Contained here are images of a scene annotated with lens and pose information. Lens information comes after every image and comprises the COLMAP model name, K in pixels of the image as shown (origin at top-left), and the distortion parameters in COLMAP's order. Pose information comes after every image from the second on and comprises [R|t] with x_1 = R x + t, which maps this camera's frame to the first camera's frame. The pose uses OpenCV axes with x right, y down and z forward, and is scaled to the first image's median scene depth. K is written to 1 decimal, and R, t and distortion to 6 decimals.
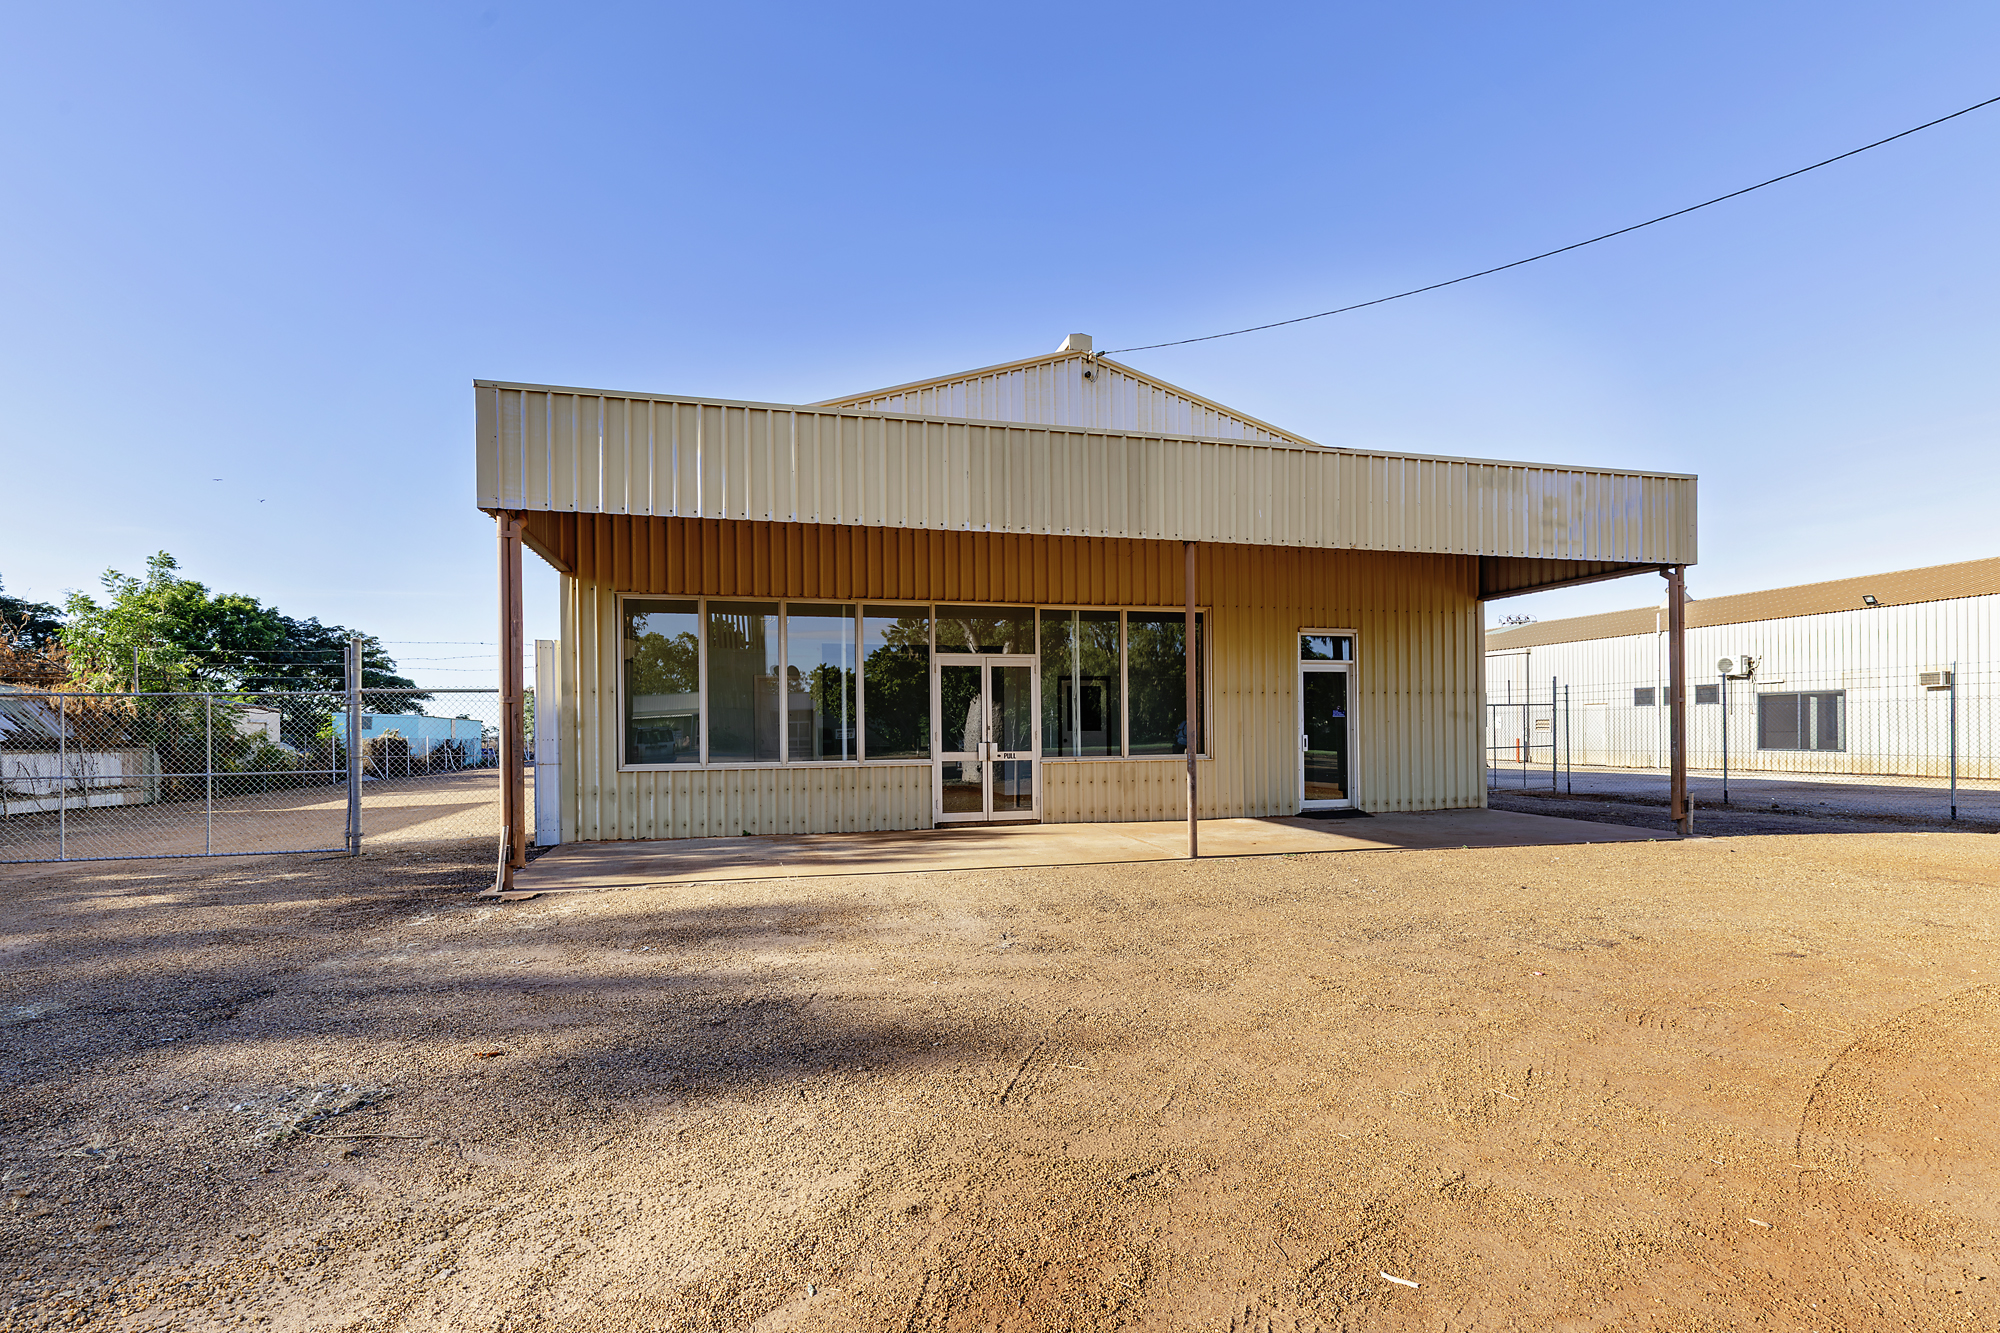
lens RADIAL K [[863.1, 0, 1006.4], [0, 863.1, 668.3], [0, 0, 1]] dist [-0.000270, 0.000663]
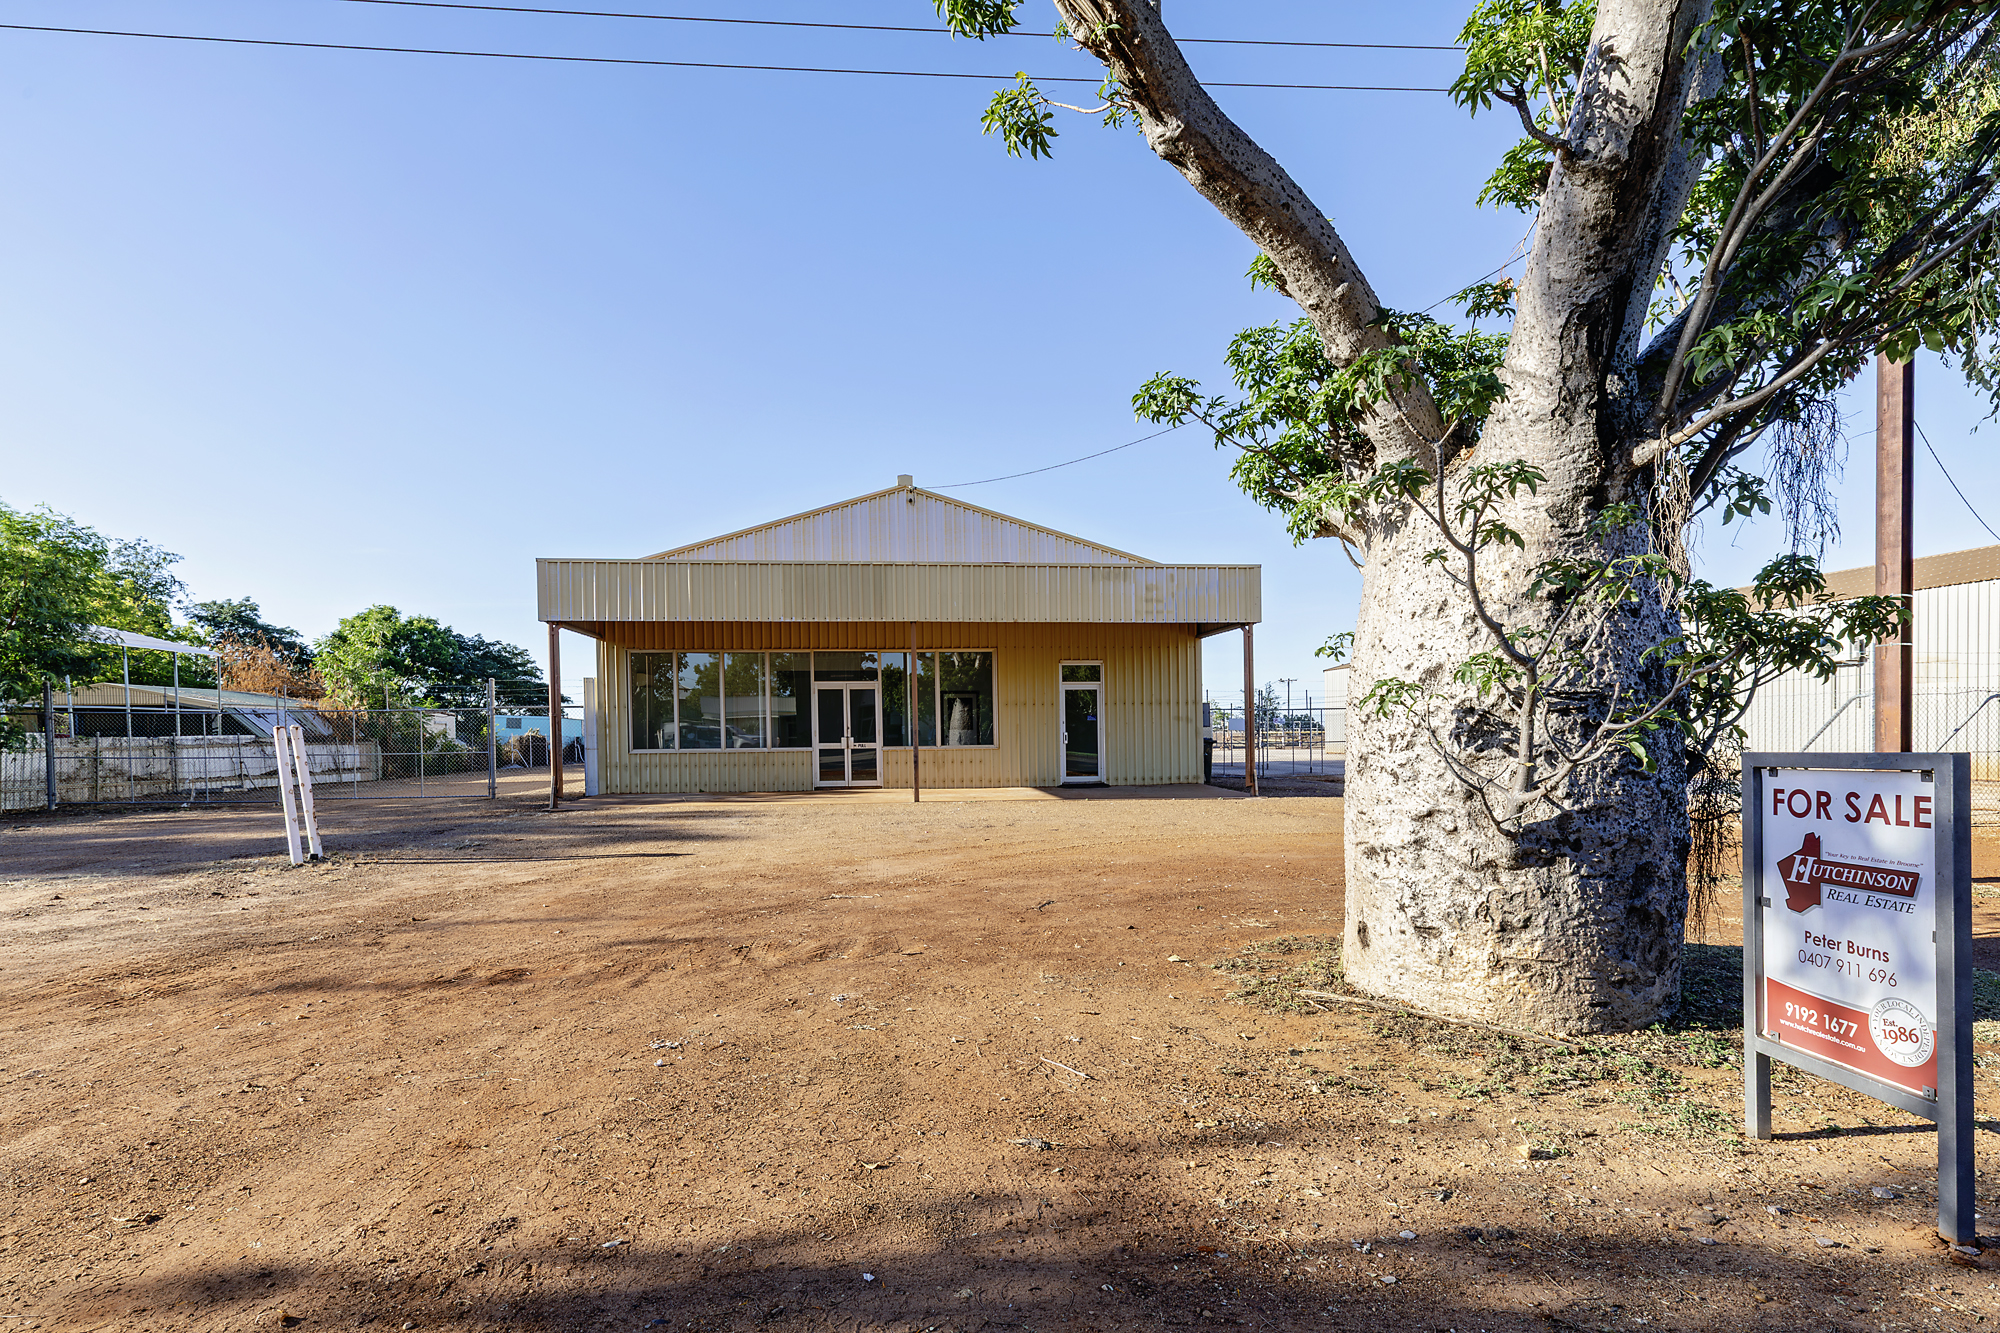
lens RADIAL K [[940.6, 0, 995.5], [0, 940.6, 669.2], [0, 0, 1]] dist [0.002845, -0.001117]
pose [[0.984069, -0.011797, -0.177396, 0.325592], [0.013295, 0.999885, 0.007256, -0.028466], [0.177290, -0.009499, 0.984113, -0.385310]]
